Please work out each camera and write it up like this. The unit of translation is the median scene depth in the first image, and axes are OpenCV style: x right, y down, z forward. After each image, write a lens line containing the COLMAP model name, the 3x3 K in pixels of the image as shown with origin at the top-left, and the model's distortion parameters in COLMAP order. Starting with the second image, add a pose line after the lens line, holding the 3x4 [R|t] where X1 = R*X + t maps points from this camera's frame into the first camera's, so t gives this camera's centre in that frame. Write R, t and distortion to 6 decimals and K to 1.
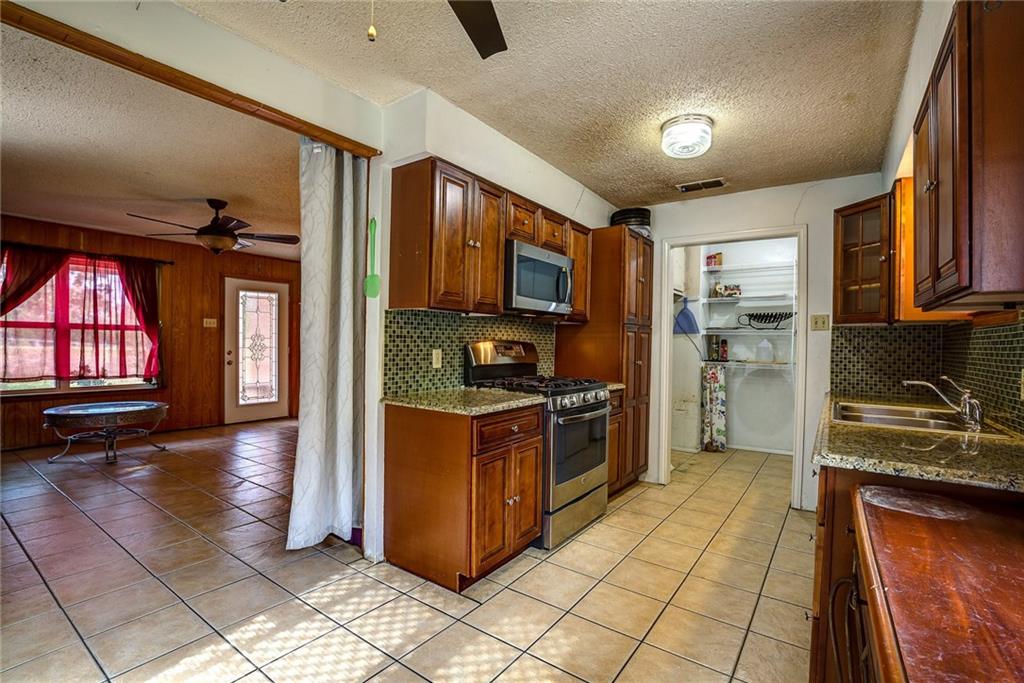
lens RADIAL K [[465.1, 0, 502.0], [0, 465.1, 342.7], [0, 0, 1]] dist [-0.005398, 0.001693]
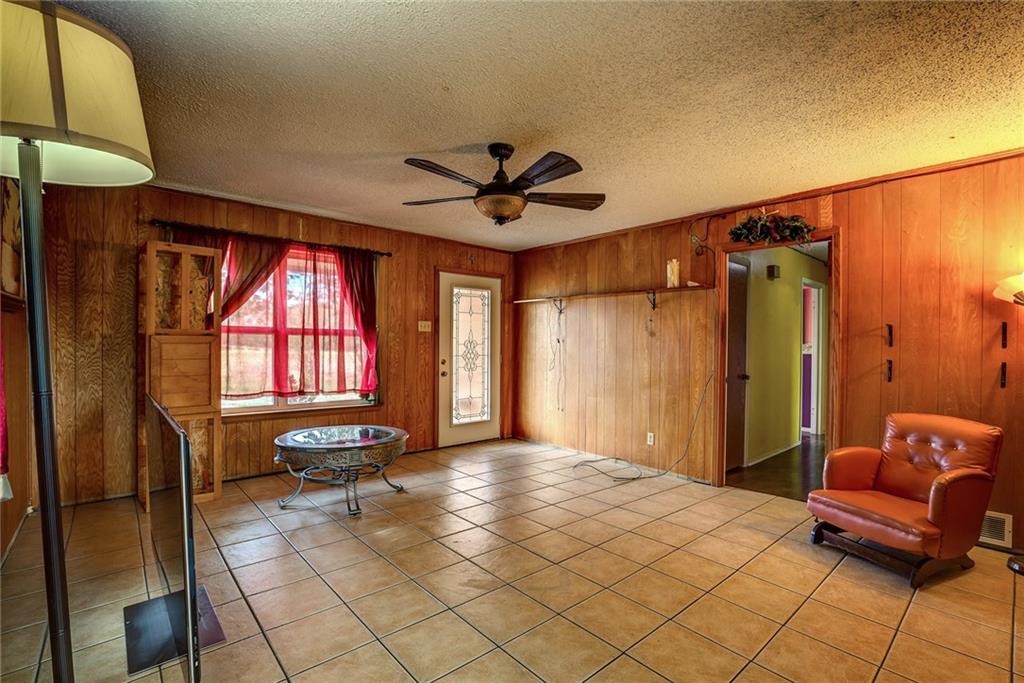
lens RADIAL K [[465.1, 0, 520.9], [0, 465.1, 345.4], [0, 0, 1]] dist [-0.005398, 0.001693]
pose [[0.979402, -0.001957, -0.201908, -0.324514], [0.001845, 0.999998, -0.000744, -0.008366], [0.201910, 0.000357, 0.979404, 0.242791]]
